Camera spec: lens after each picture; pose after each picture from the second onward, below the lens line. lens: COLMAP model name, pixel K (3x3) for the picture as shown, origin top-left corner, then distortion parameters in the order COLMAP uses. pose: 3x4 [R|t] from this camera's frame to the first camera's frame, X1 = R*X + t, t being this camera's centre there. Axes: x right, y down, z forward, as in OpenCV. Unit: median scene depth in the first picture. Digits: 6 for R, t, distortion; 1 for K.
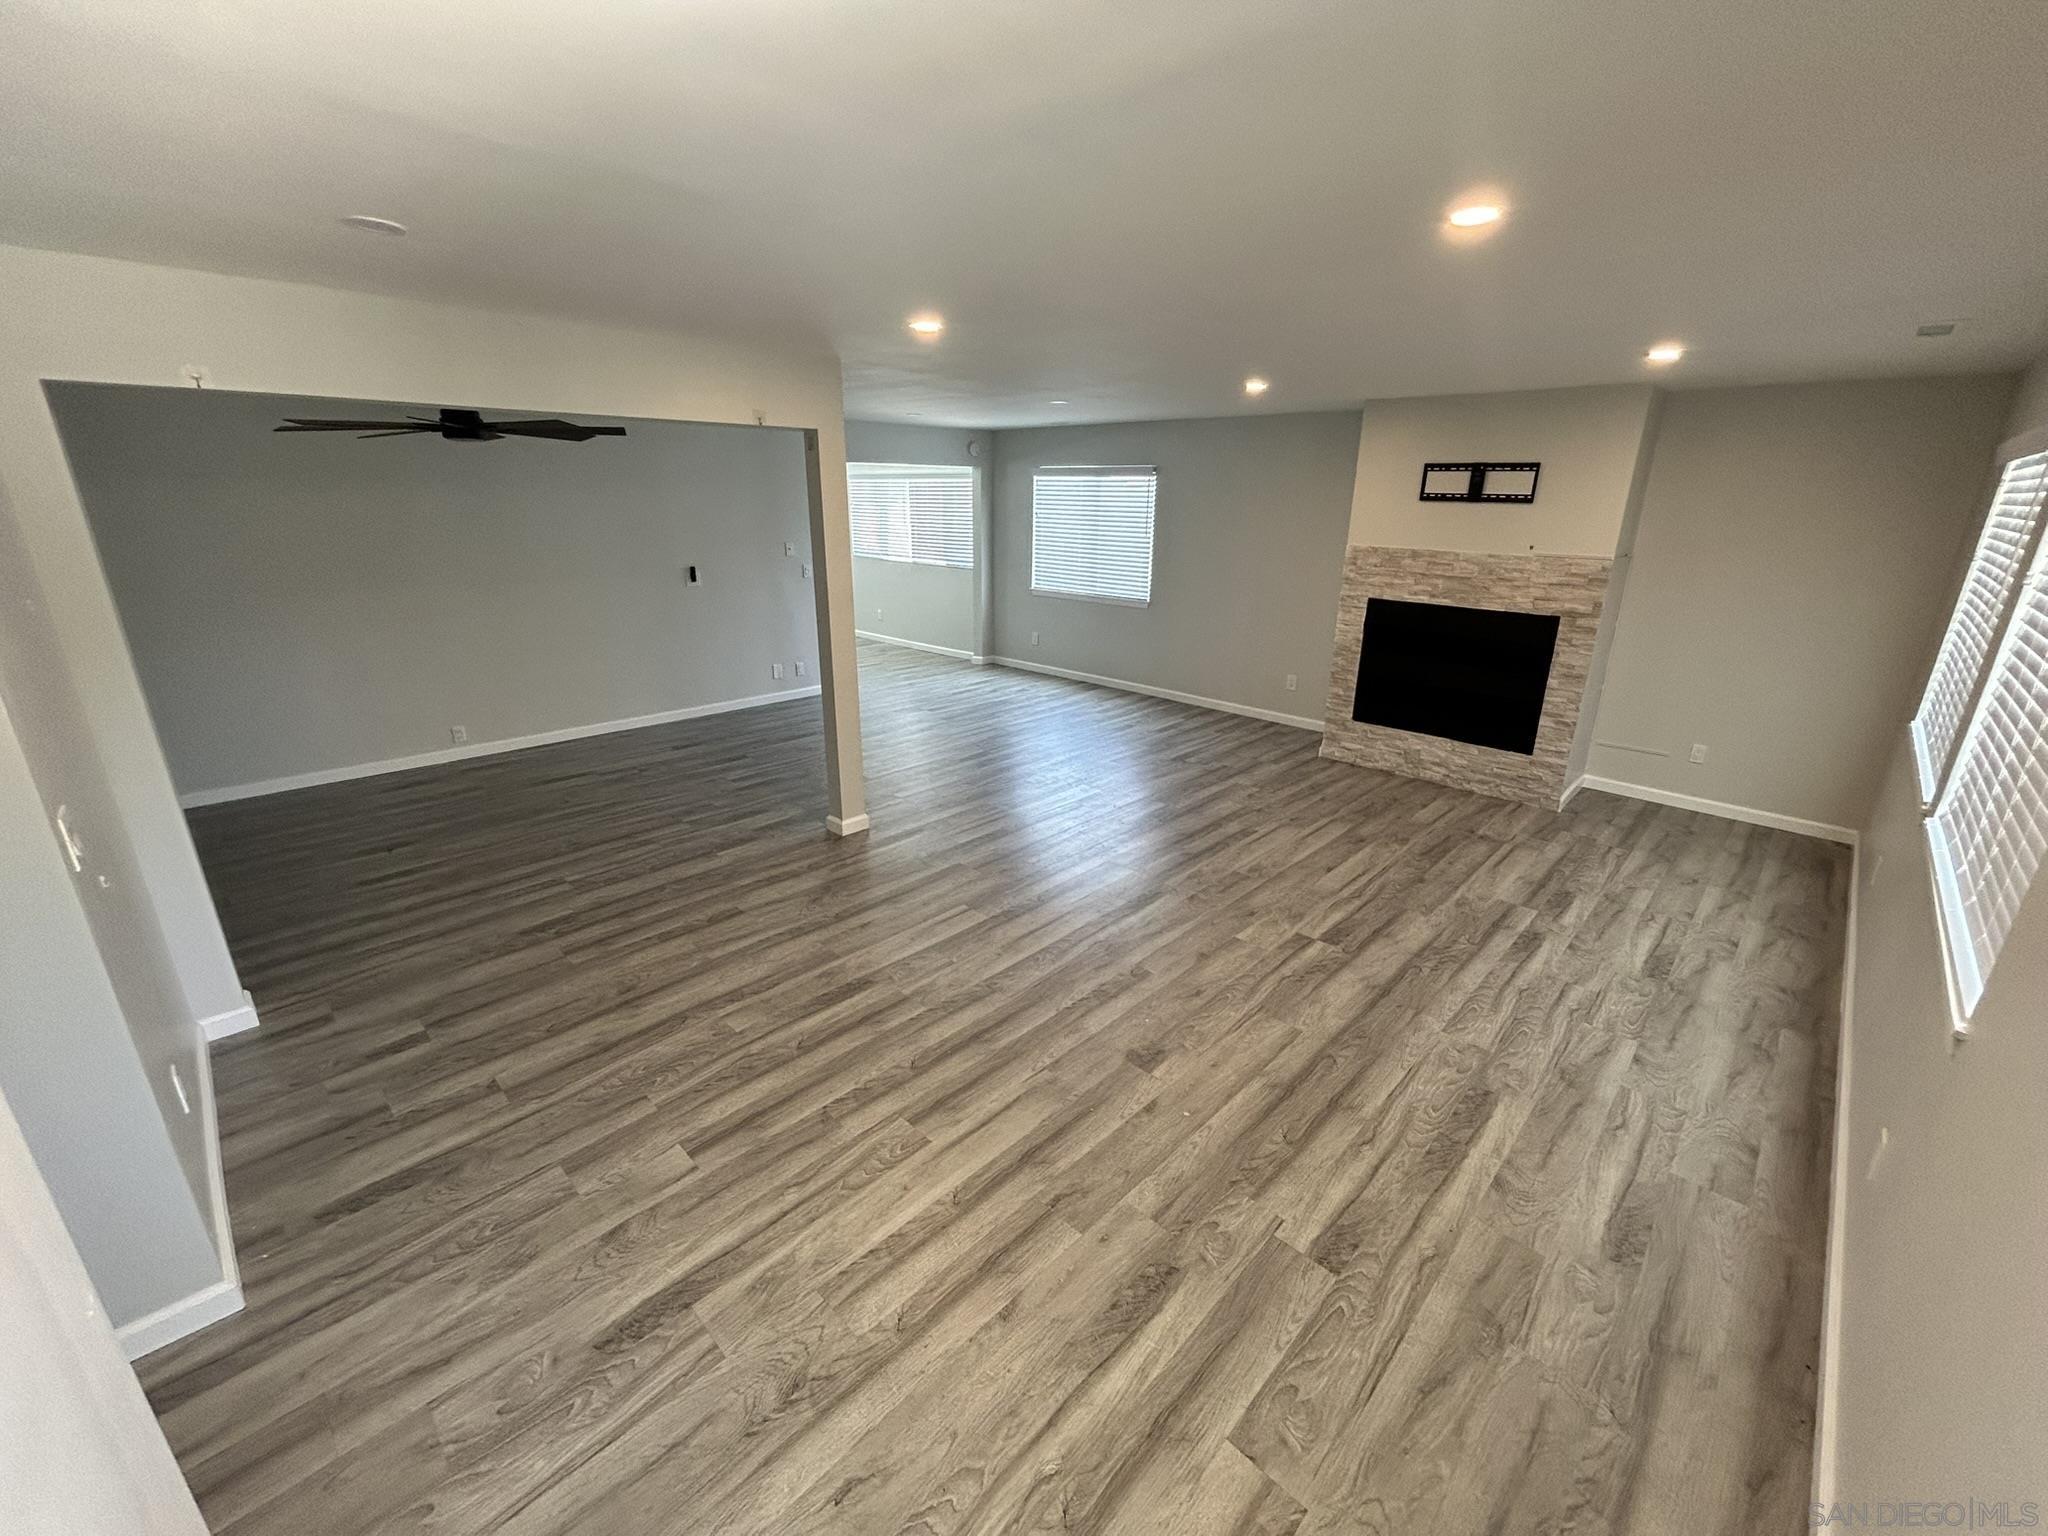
lens RADIAL K [[829.9, 0, 1033.1], [0, 829.9, 767.3], [0, 0, 1]] dist [0.000840, 0.001069]
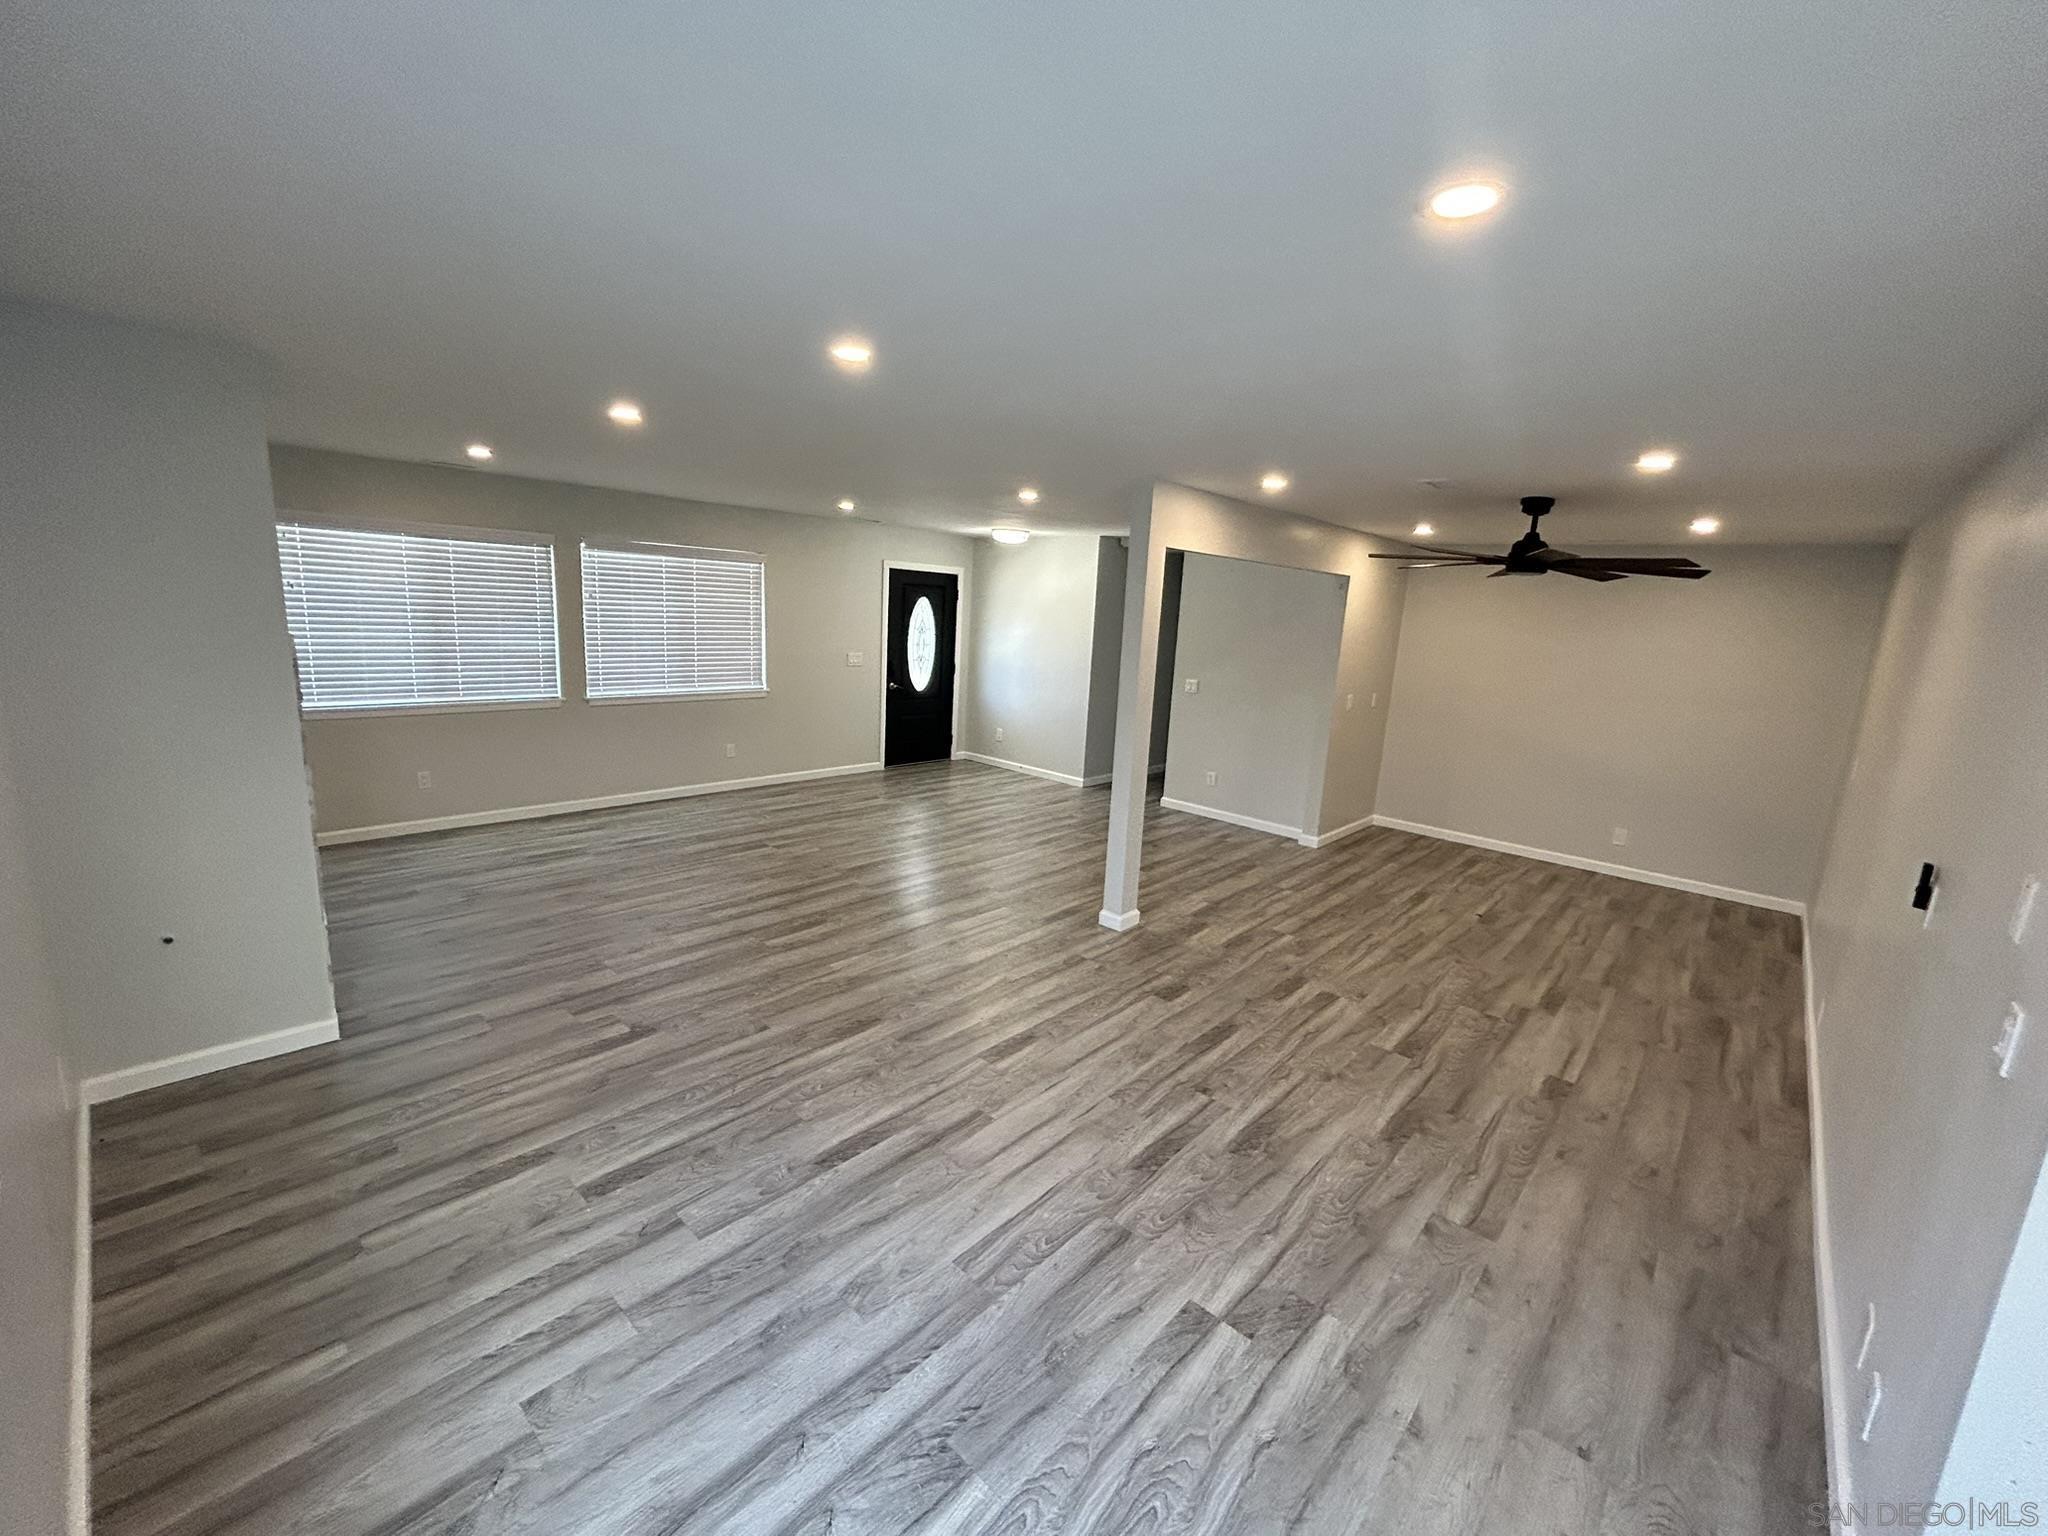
lens RADIAL K [[829.9, 0, 1029.7], [0, 829.9, 765.0], [0, 0, 1]] dist [0.000840, 0.001069]
pose [[-0.997275, -0.060362, -0.042420, -0.084600], [-0.073422, 0.868394, 0.490409, -0.784326], [0.007235, 0.492187, -0.870460, 2.418216]]
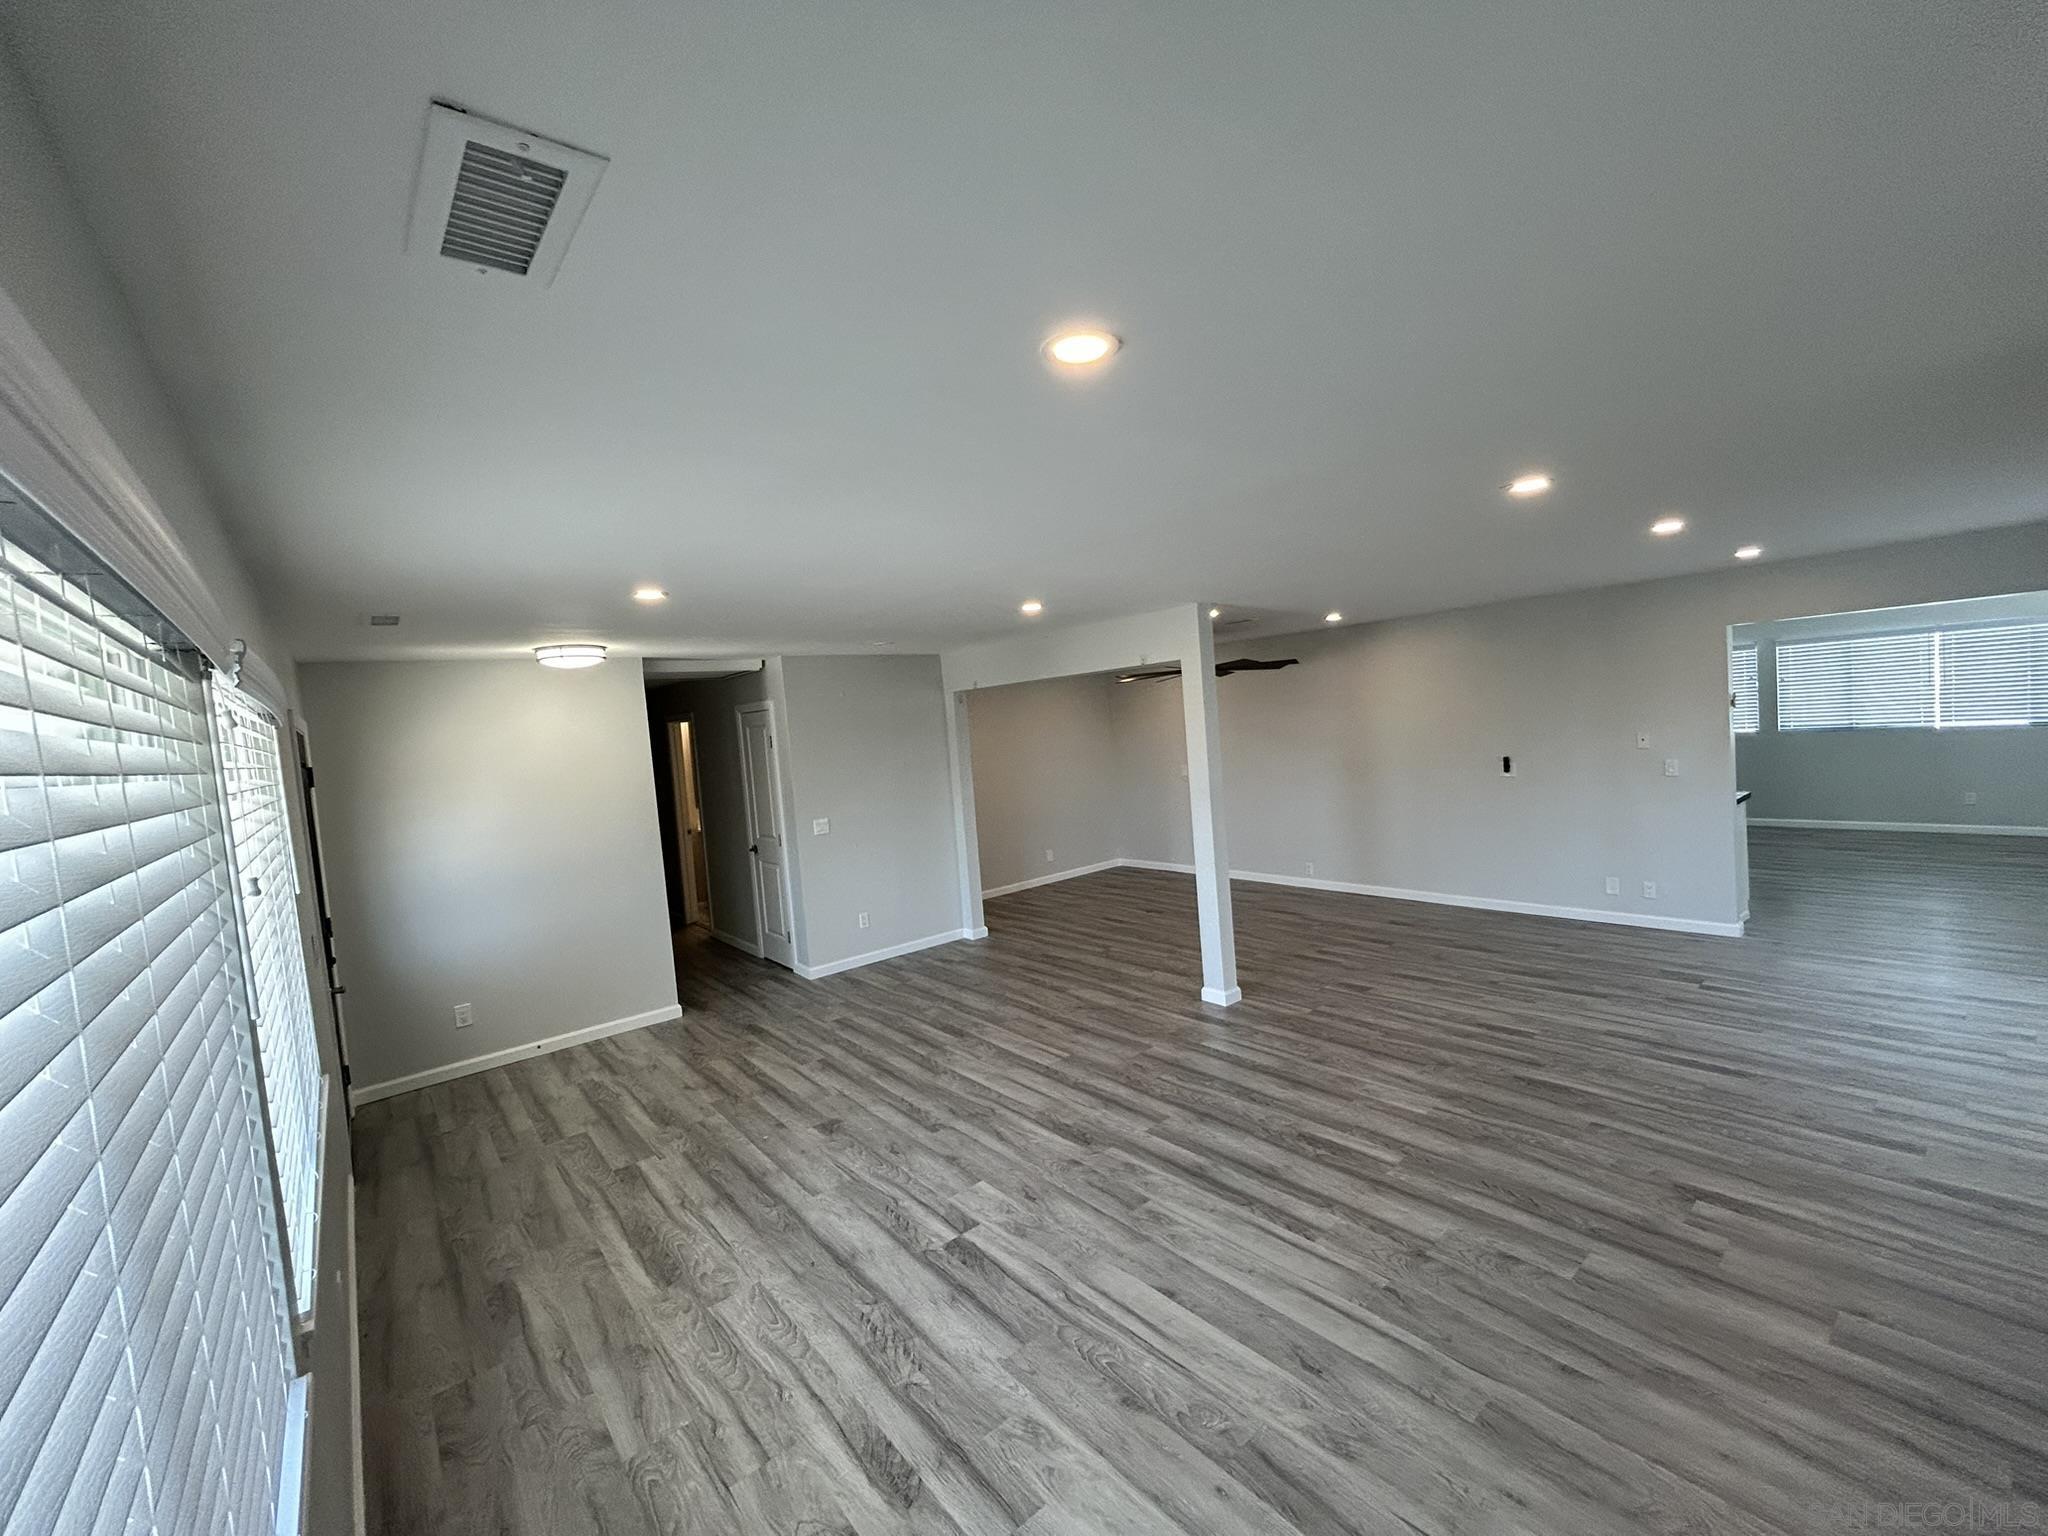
lens RADIAL K [[829.9, 0, 1036.6], [0, 829.9, 769.4], [0, 0, 1]] dist [0.000840, 0.001069]
pose [[-0.103851, 0.056799, -0.992970, 1.169129], [-0.237862, 0.967978, 0.080247, -0.335711], [0.965731, 0.244524, -0.087015, 1.072493]]
